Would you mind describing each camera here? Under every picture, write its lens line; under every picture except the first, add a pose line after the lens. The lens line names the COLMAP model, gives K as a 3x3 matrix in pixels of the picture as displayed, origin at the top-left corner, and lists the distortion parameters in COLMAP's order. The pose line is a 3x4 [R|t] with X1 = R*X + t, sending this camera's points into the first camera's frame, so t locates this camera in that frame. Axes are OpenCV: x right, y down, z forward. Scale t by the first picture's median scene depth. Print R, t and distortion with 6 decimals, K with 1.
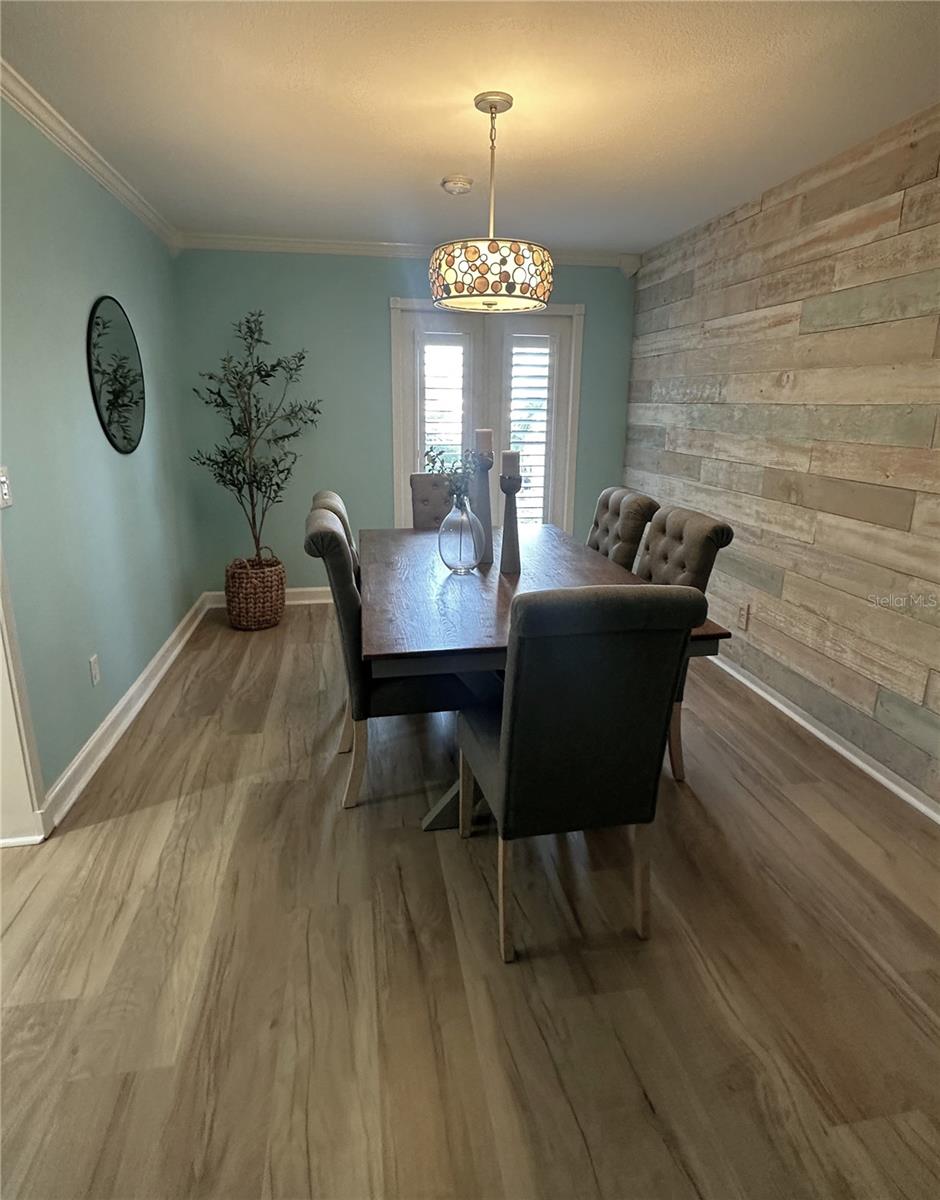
lens RADIAL K [[655.0, 0, 470.7], [0, 655.0, 571.7], [0, 0, 1]] dist [-0.000867, -0.000316]
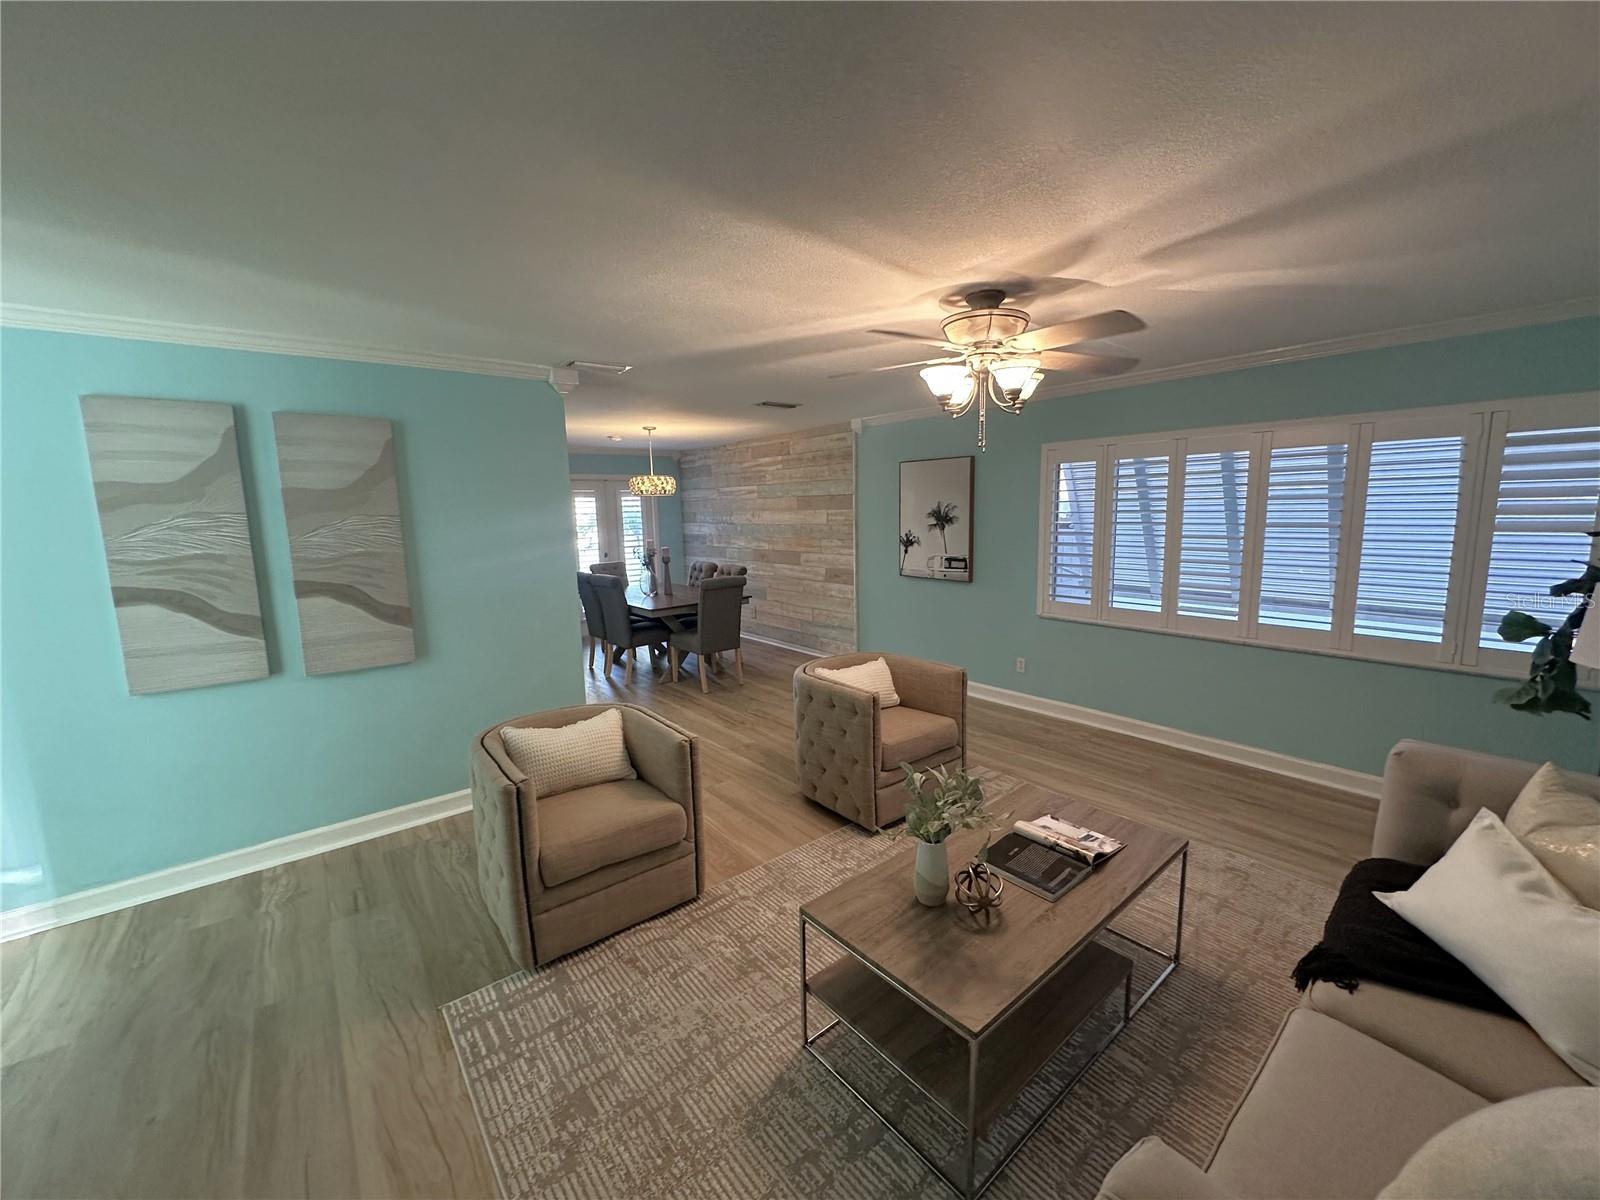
lens RADIAL K [[639.5, 0, 800.0], [0, 639.5, 600.0], [0, 0, 1]] dist [-0.003035, -0.000108]
pose [[0.876140, -0.099494, 0.471678, -0.596149], [0.151124, 0.985833, -0.072763, 0.251240], [-0.457756, 0.135032, 0.878764, -1.267052]]
